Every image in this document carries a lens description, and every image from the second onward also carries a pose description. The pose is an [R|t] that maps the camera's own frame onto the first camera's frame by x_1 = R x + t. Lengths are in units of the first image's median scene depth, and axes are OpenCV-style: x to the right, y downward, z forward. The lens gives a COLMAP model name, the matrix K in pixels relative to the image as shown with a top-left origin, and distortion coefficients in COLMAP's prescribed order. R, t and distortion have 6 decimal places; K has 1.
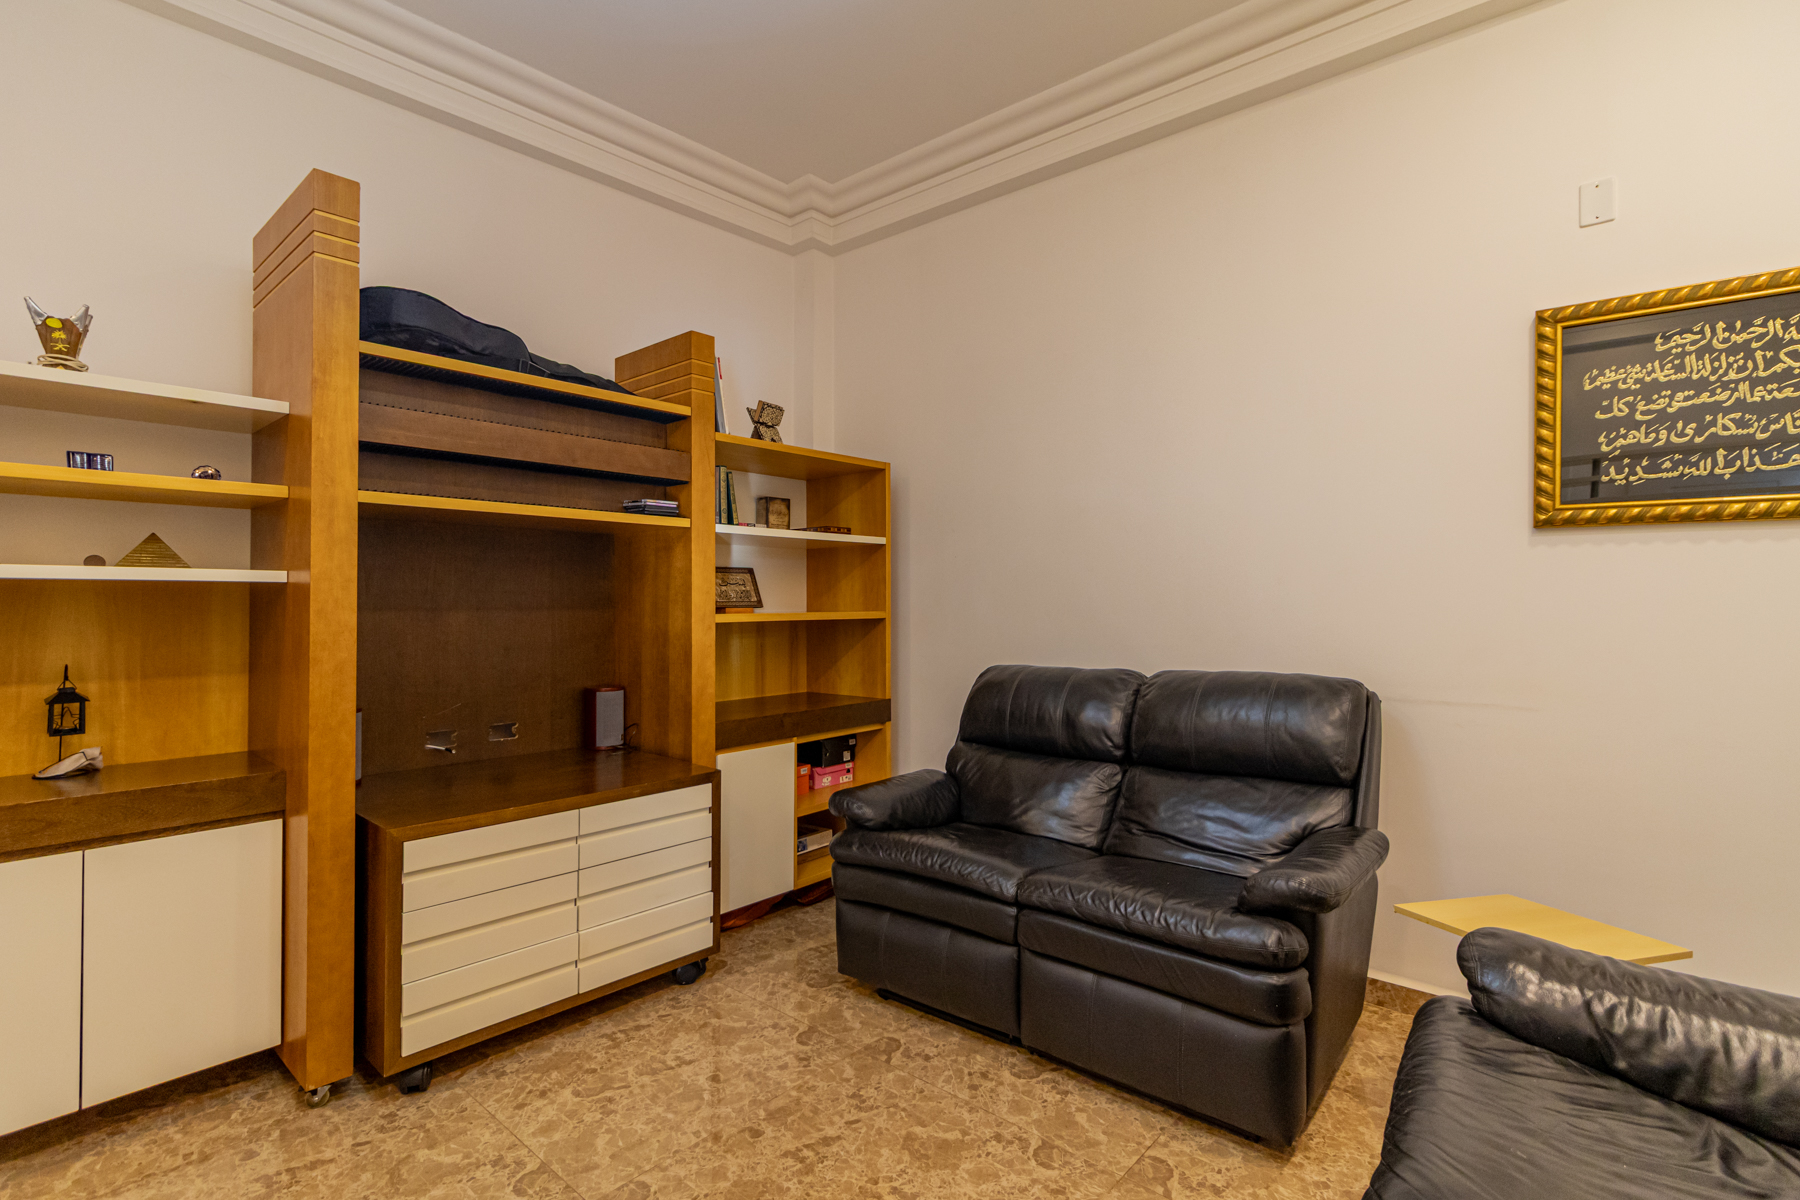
lens RADIAL K [[854.2, 0, 906.5], [0, 854.2, 592.2], [0, 0, 1]] dist [0.004154, 0.000631]
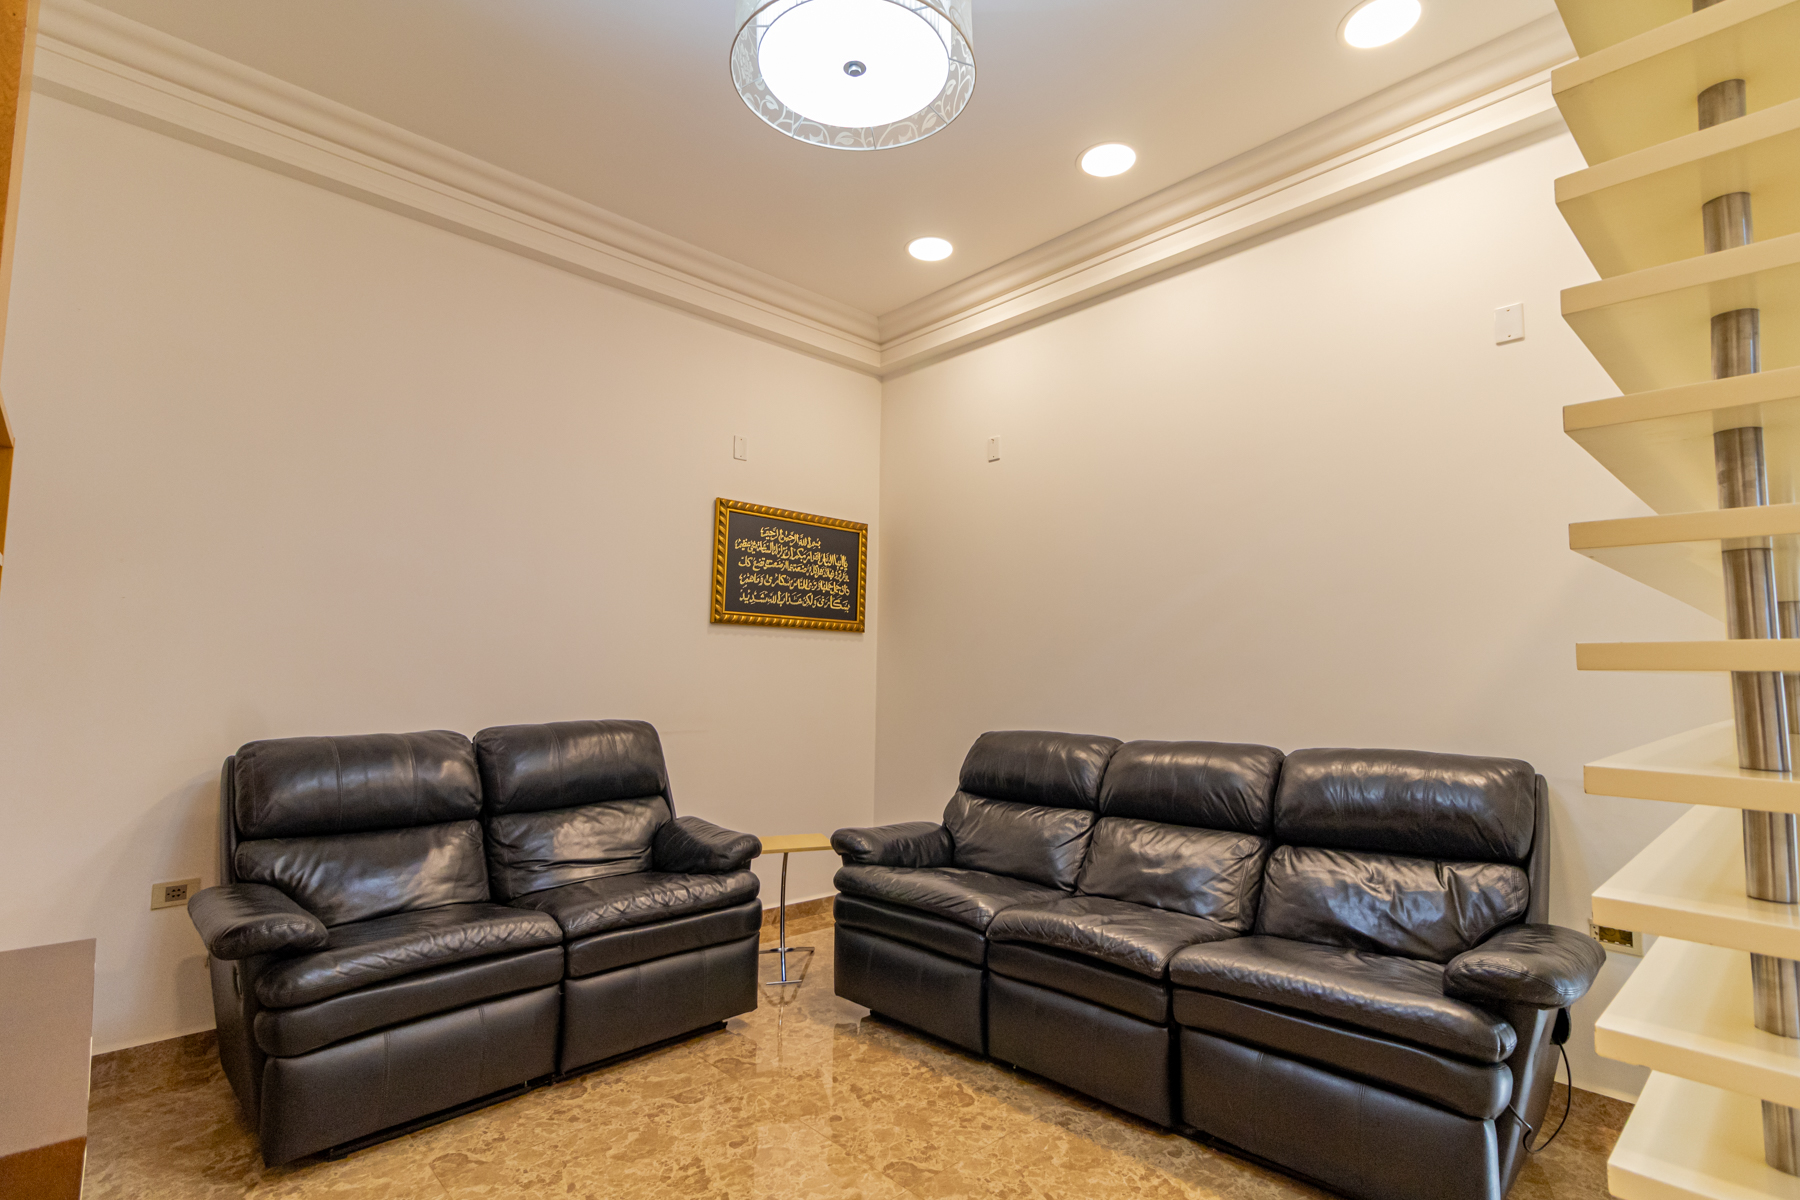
lens RADIAL K [[863.2, 0, 908.5], [0, 863.2, 589.9], [0, 0, 1]] dist [0.000373, 0.000997]
pose [[0.096102, 0.095866, 0.990744, -1.009904], [-0.015522, 0.995375, -0.094808, 0.017599], [-0.995250, -0.006267, 0.097146, 0.483633]]
